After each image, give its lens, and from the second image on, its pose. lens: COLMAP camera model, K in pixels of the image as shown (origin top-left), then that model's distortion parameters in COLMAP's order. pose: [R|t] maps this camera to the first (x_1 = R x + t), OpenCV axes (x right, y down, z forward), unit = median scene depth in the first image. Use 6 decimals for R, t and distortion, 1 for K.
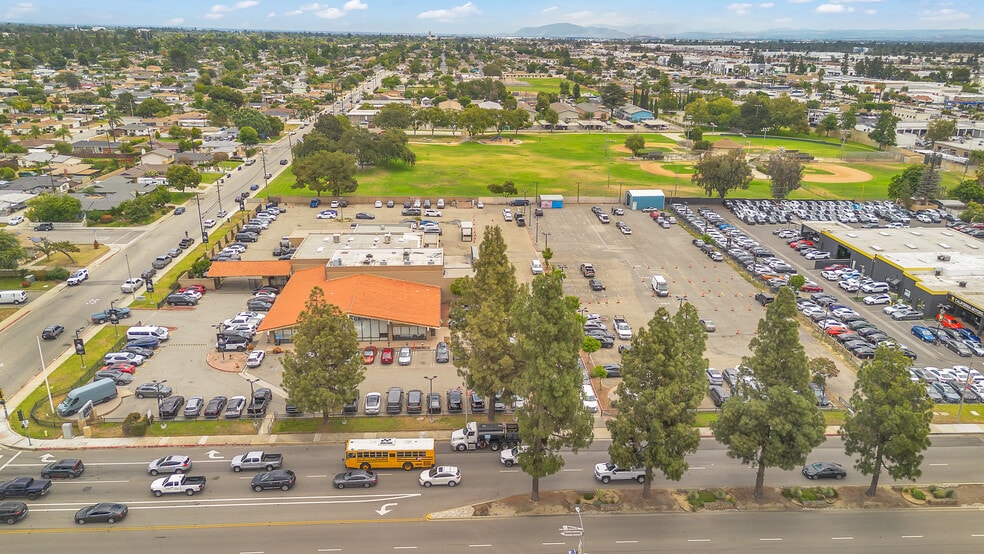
lens RADIAL K [[712.2, 0, 493.4], [0, 712.2, 260.7], [0, 0, 1]] dist [0.058848, -0.061440]
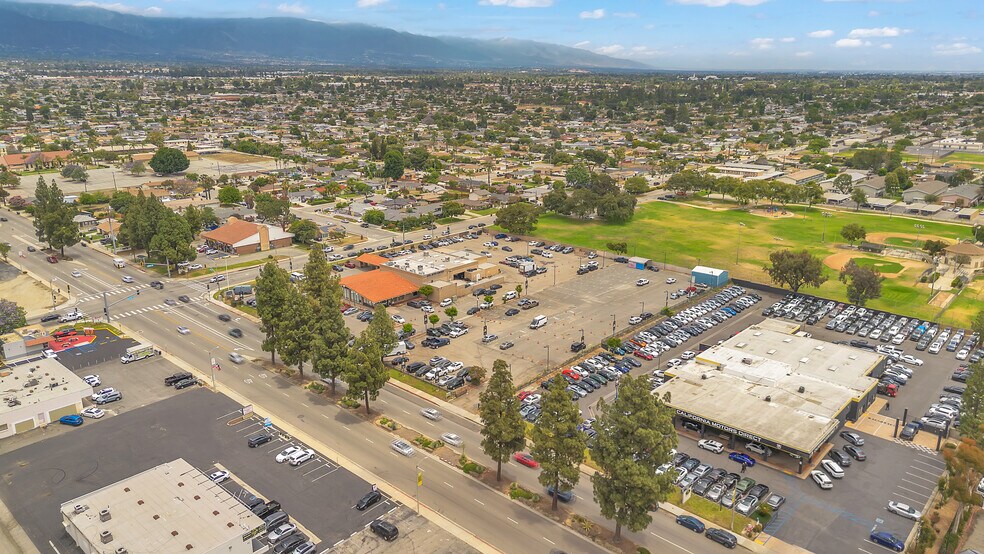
lens RADIAL K [[712.2, 0, 493.4], [0, 712.2, 260.7], [0, 0, 1]] dist [0.058848, -0.061440]
pose [[0.698220, 0.178960, -0.693154, 1.132446], [-0.212264, 0.976462, 0.038290, -0.119514], [0.683691, 0.120396, 0.719772, -0.105000]]
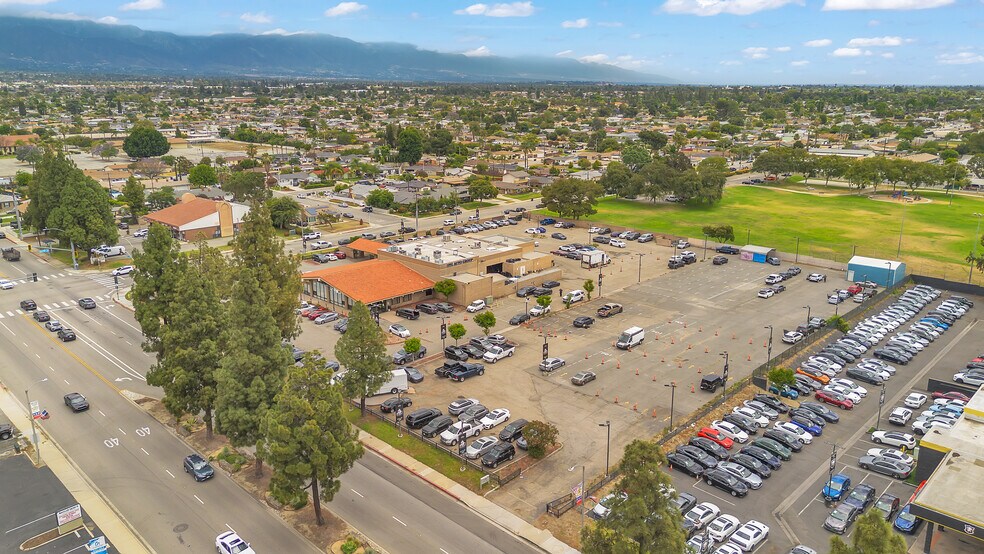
lens RADIAL K [[712.2, 0, 493.4], [0, 712.2, 260.7], [0, 0, 1]] dist [0.058848, -0.061440]
pose [[0.673766, 0.166302, -0.719989, 0.721149], [-0.217152, 0.975885, 0.022198, -0.038237], [0.706318, 0.141390, 0.693631, 0.272036]]
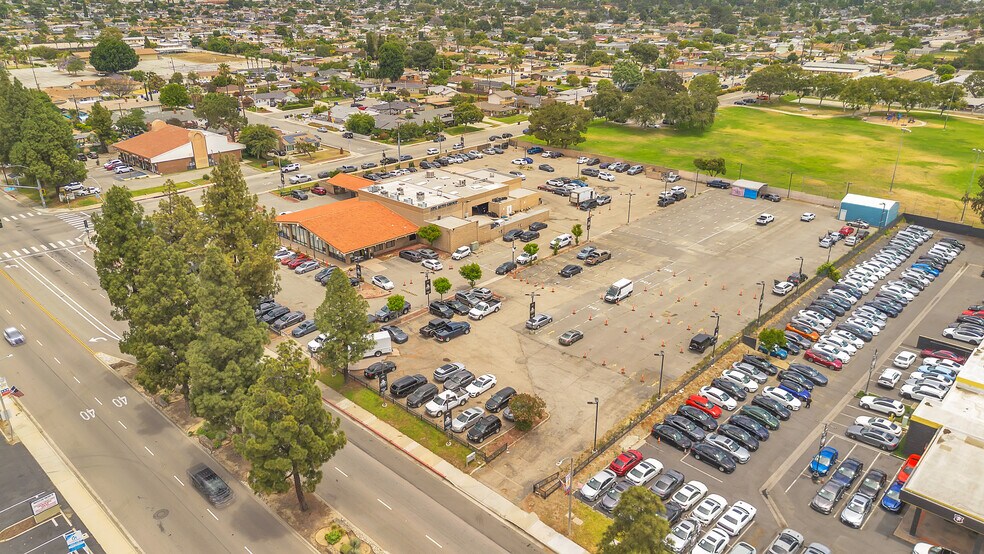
lens RADIAL K [[702.9, 0, 492.0], [0, 702.9, 277.0], [0, 0, 1]] dist [0.052773, -0.052312]
pose [[0.686894, 0.272071, -0.673910, 0.681126], [-0.216004, 0.961807, 0.168136, -0.086685], [0.693916, 0.030076, 0.719427, 0.296143]]
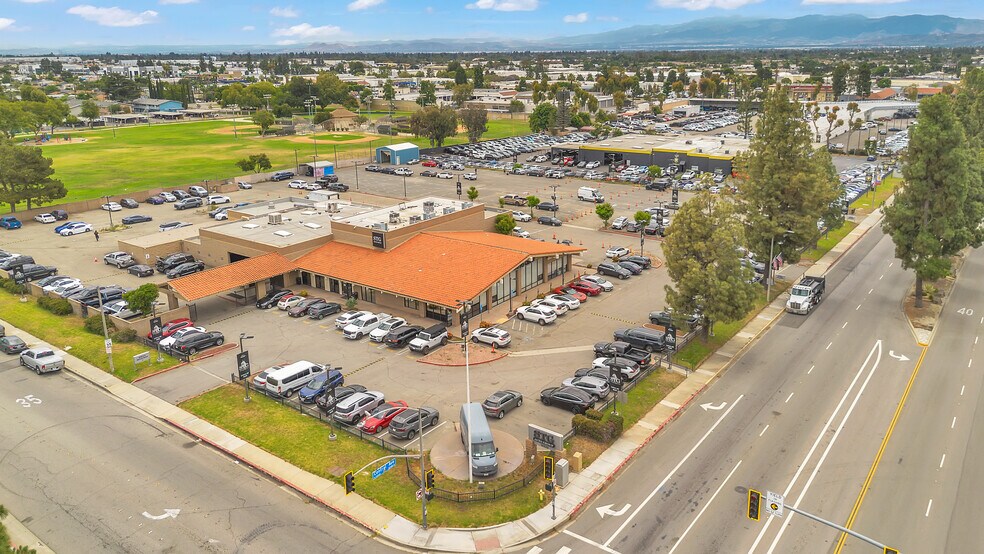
lens RADIAL K [[715.0, 0, 503.7], [0, 715.0, 223.6], [0, 0, 1]] dist [0.060523, -0.055191]
pose [[0.639514, -0.196863, 0.743146, -0.653179], [0.245348, 0.968372, 0.045392, -0.004194], [-0.728578, 0.153301, 0.667587, 0.382941]]
